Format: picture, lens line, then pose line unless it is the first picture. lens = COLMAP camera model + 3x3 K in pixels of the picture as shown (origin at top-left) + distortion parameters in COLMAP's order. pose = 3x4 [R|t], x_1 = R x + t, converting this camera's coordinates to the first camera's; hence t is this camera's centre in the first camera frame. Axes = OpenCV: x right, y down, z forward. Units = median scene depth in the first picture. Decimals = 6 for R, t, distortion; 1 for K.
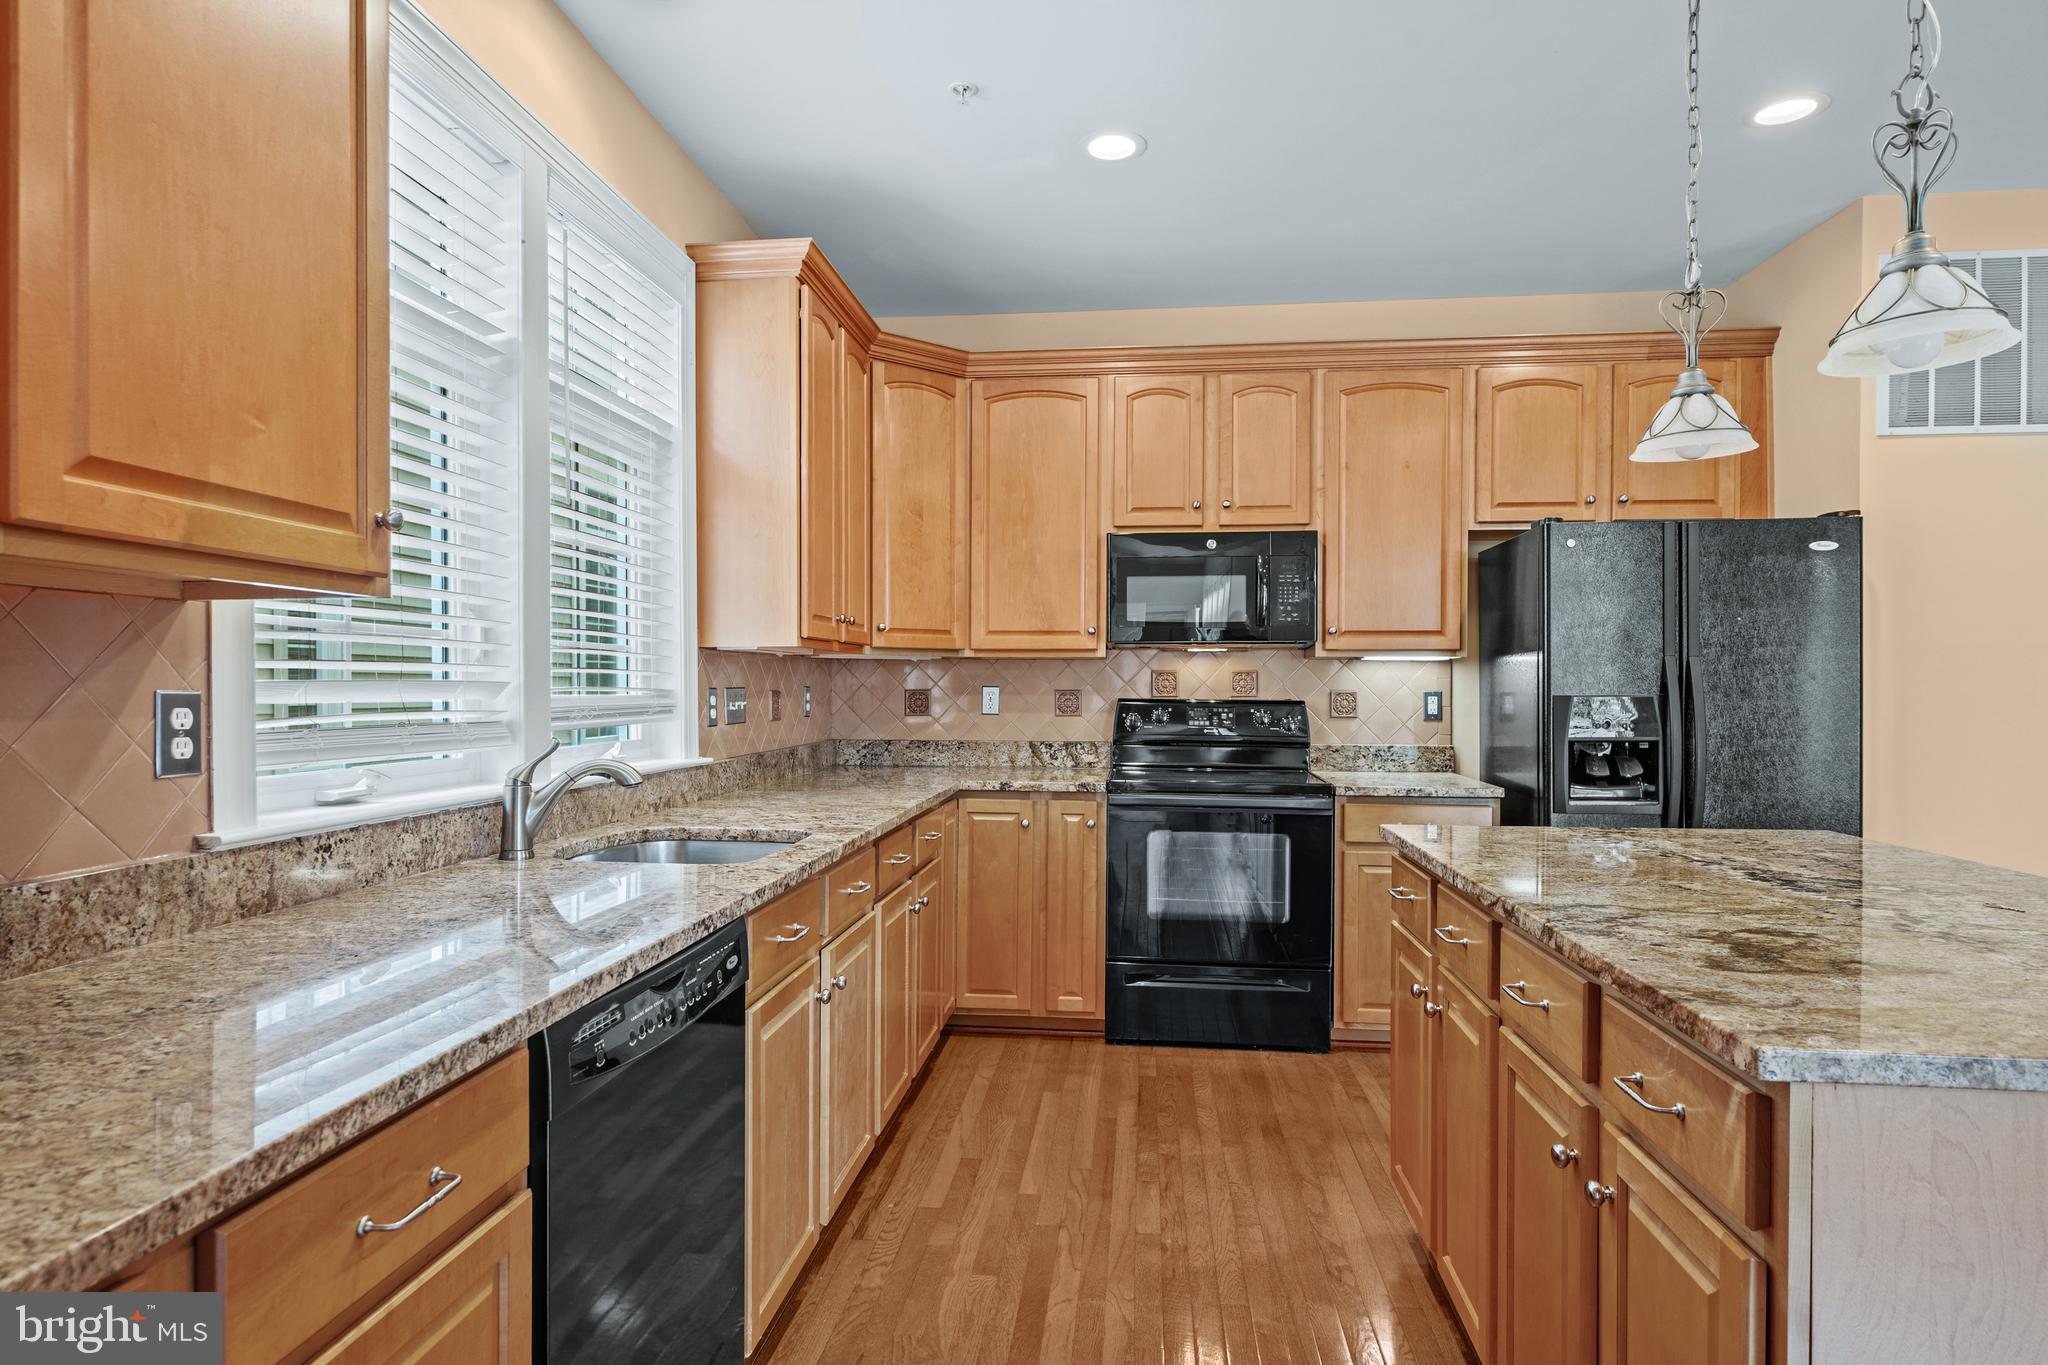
lens RADIAL K [[1105.7, 0, 1016.2], [0, 1105.7, 693.6], [0, 0, 1]] dist [0.006259, -0.000832]
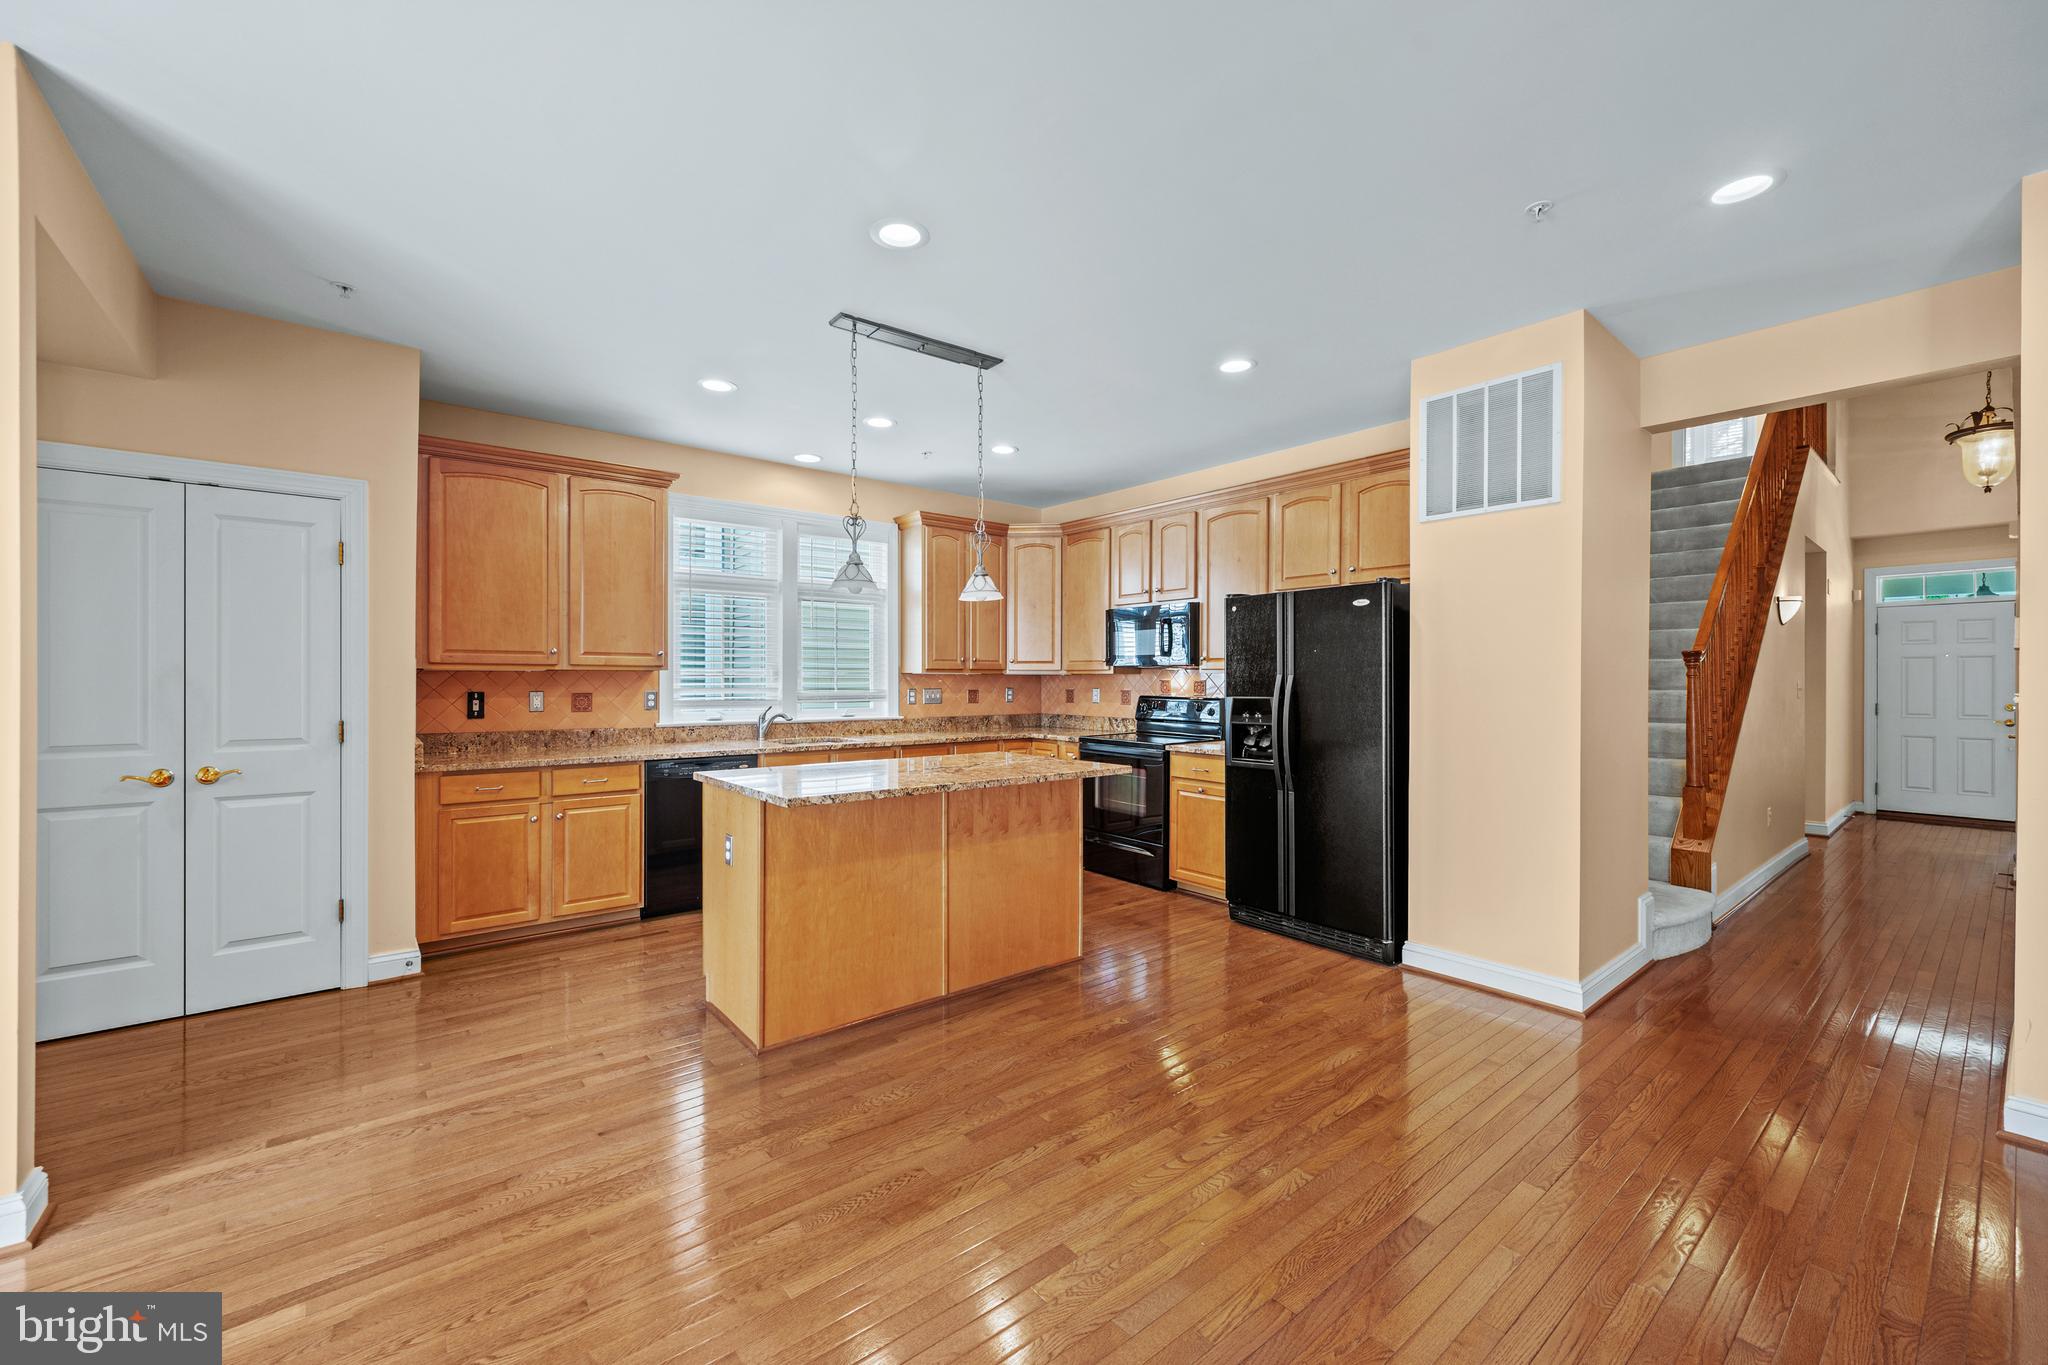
lens RADIAL K [[807.7, 0, 1019.0], [0, 807.7, 682.3], [0, 0, 1]] dist [0.001067, -0.000596]
pose [[0.712858, 0.002170, -0.701305, 1.015306], [-0.005782, 0.999979, -0.002784, -0.014207], [0.701285, 0.006040, 0.712856, -0.115852]]
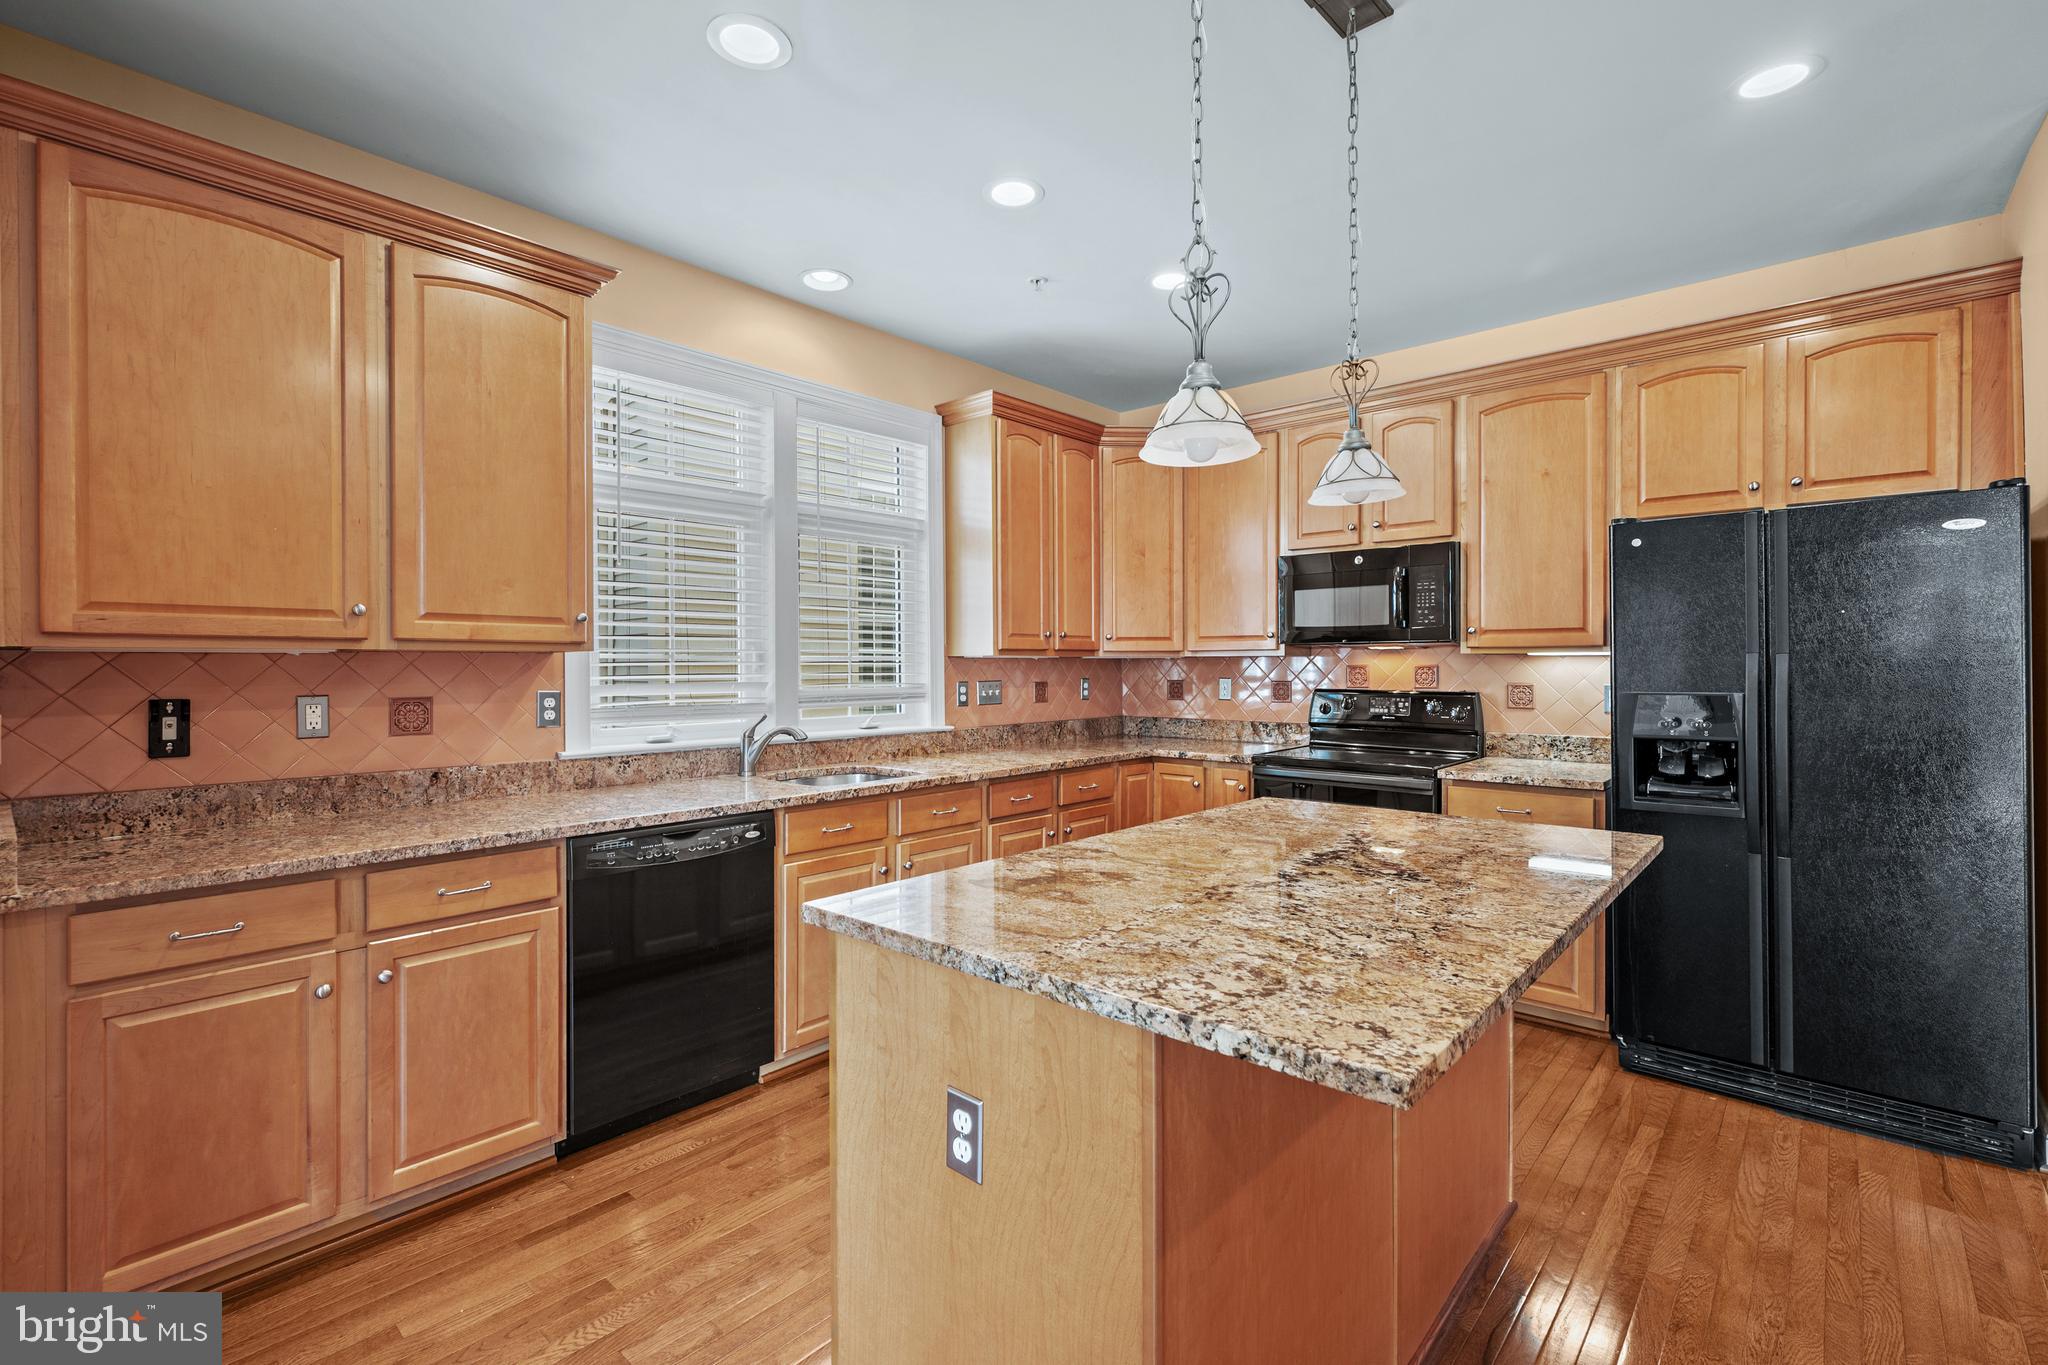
lens RADIAL K [[912.9, 0, 1023.6], [0, 912.9, 668.8], [0, 0, 1]] dist [0.001015, 0.000242]
pose [[0.816718, -0.003039, -0.577029, 0.465832], [0.001178, 0.999993, -0.003600, -0.016089], [0.577035, 0.002260, 0.816716, -0.005232]]
